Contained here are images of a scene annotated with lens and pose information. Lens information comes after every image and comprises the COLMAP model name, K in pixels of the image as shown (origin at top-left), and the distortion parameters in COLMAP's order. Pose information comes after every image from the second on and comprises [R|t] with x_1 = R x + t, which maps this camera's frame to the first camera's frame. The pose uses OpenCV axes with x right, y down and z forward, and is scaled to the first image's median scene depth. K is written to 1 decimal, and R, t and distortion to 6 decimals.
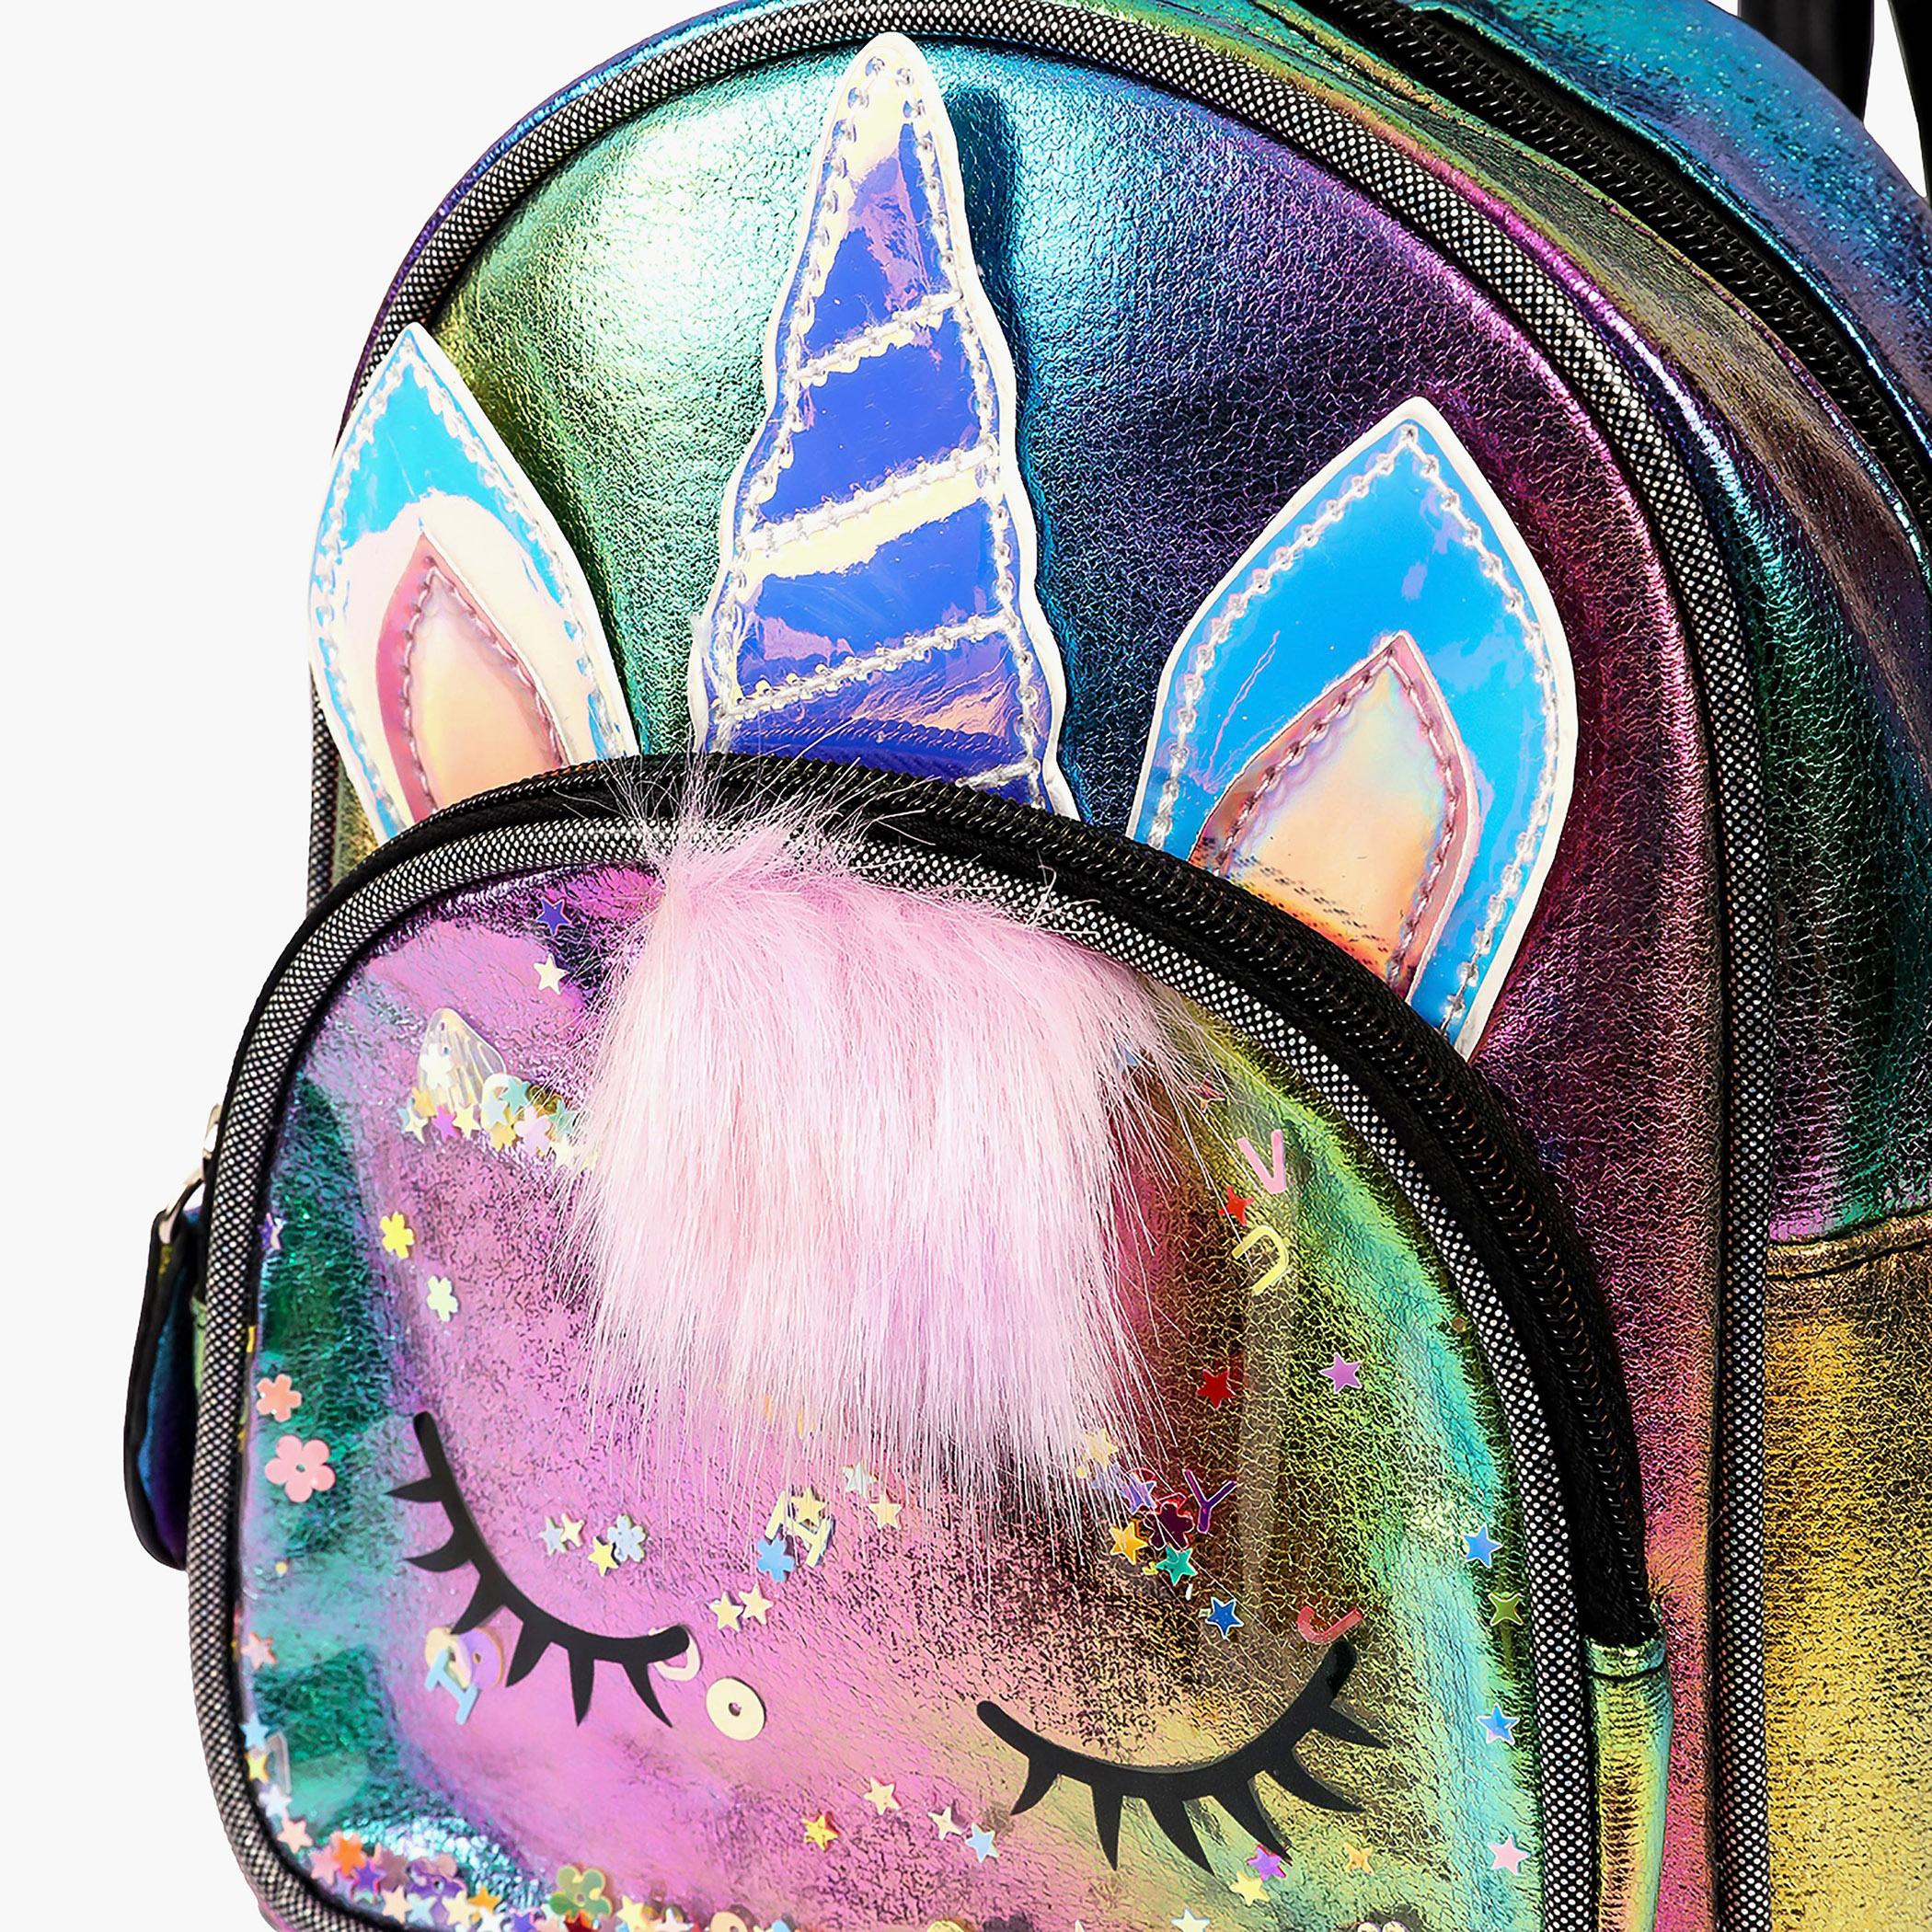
lens RADIAL K [[4164.2, 0, 966.0], [0, 4164.2, 966.0], [0, 0, 1]] dist [0.020150, -0.016002]
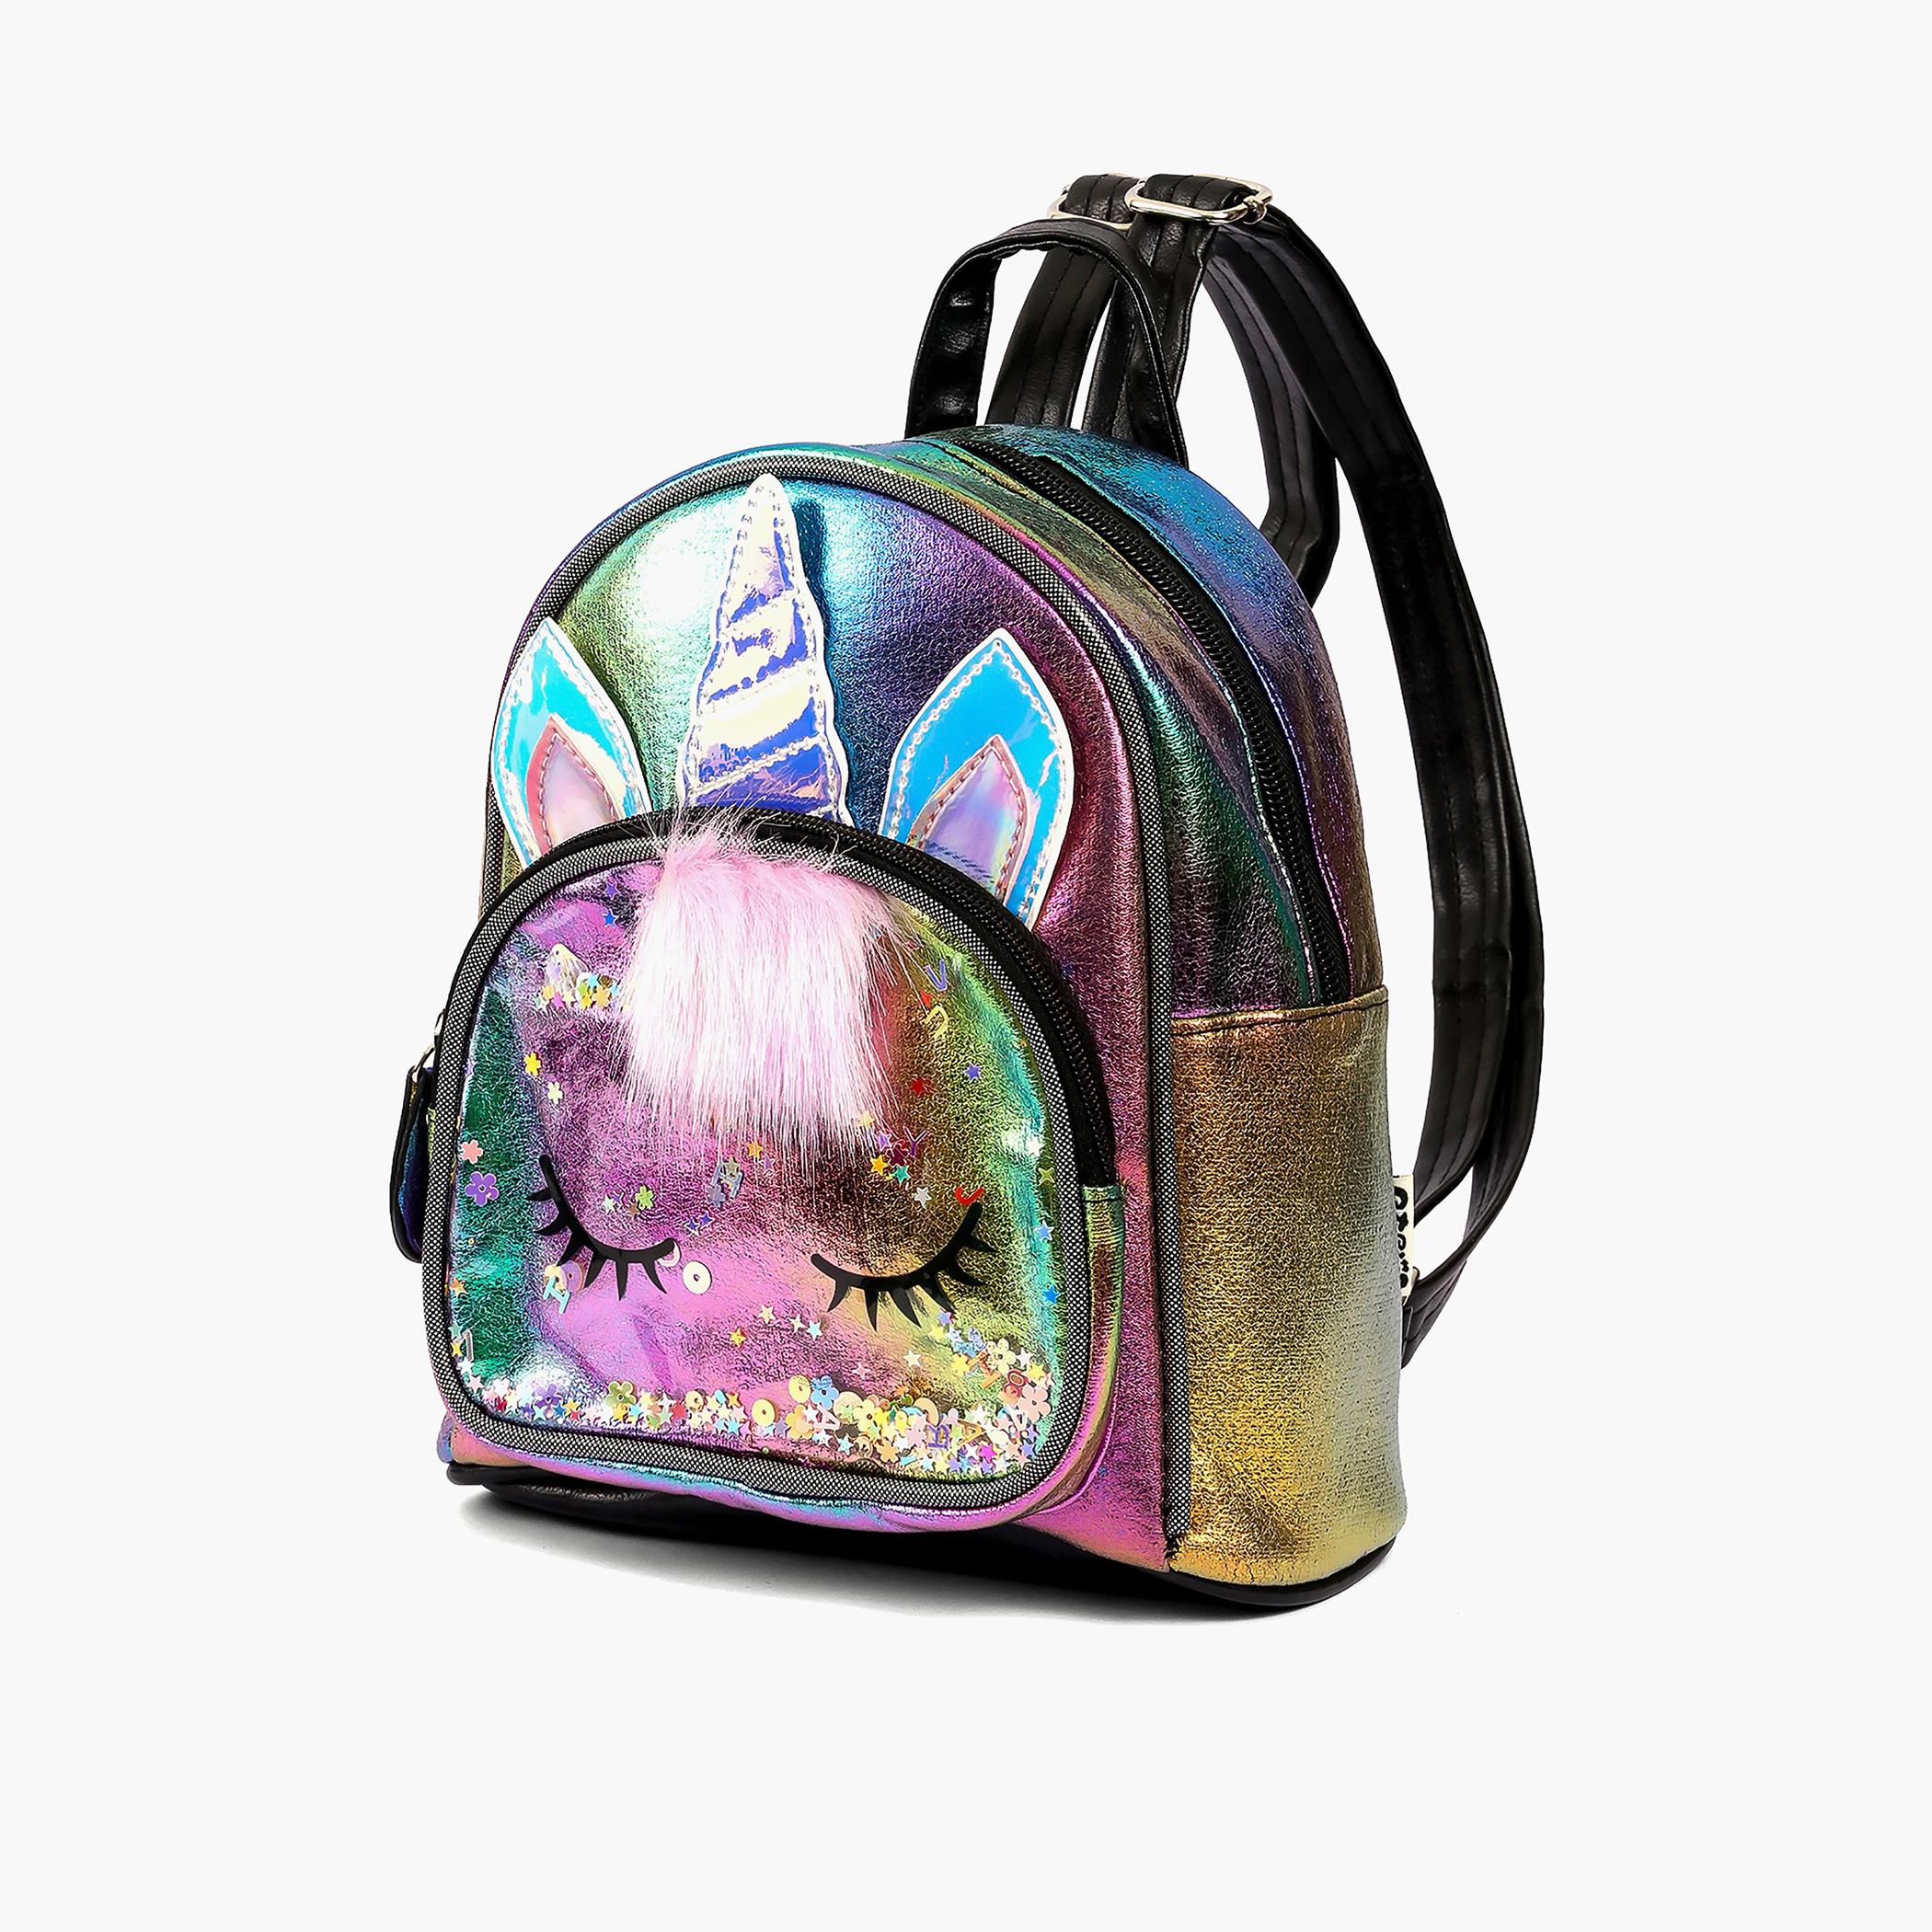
lens RADIAL K [[4164.2, 0, 966.0], [0, 4164.2, 966.0], [0, 0, 1]] dist [0.020150, -0.016002]
pose [[0.999949, -0.005674, -0.008408, 0.101740], [0.004384, 0.989260, -0.146100, 0.348592], [0.009147, 0.146055, 0.989234, -1.120440]]
